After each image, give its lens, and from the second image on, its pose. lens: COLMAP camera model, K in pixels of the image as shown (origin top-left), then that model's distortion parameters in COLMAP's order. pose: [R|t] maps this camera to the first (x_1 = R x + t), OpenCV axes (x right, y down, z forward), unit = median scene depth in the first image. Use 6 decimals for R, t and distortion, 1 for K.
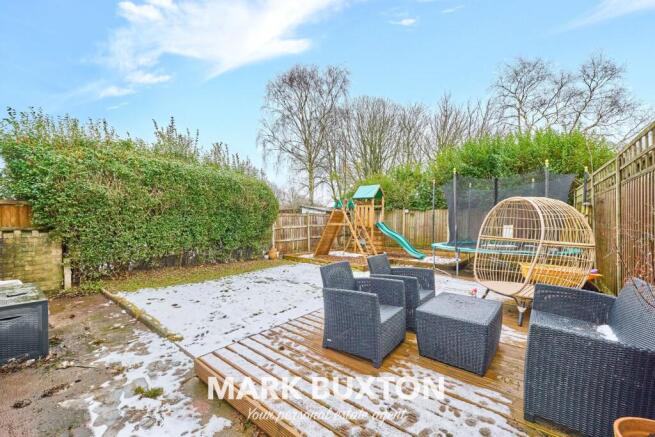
lens RADIAL K [[275.1, 0, 326.0], [0, 275.1, 220.6], [0, 0, 1]] dist [0.002843, 0.000170]
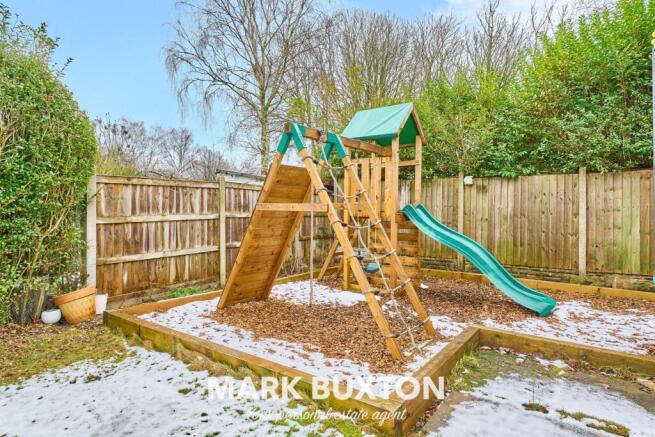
lens RADIAL K [[377.7, 0, 328.5], [0, 377.7, 213.5], [0, 0, 1]] dist [-0.001035, -0.000149]
pose [[0.997346, 0.003327, 0.072732, 0.047311], [-0.004046, 0.999944, 0.009741, 0.013226], [-0.072696, -0.010009, 0.997304, 0.511808]]
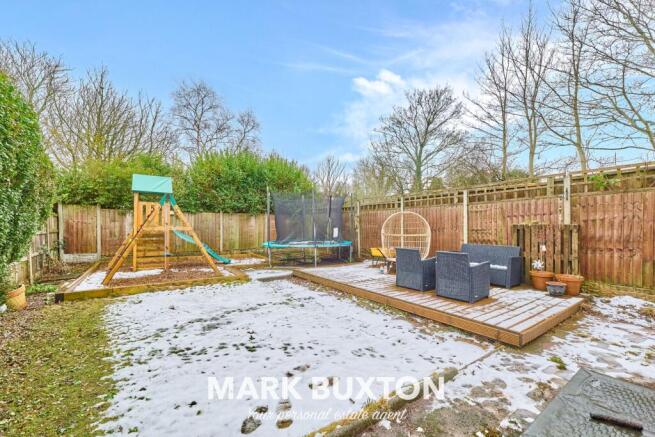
lens RADIAL K [[275.1, 0, 327.8], [0, 275.1, 222.3], [0, 0, 1]] dist [0.002843, 0.000170]
pose [[0.237737, 0.010459, 0.971273, -0.480596], [-0.002636, 0.999945, -0.010123, 0.002608], [-0.971326, -0.000154, 0.237752, 0.392596]]
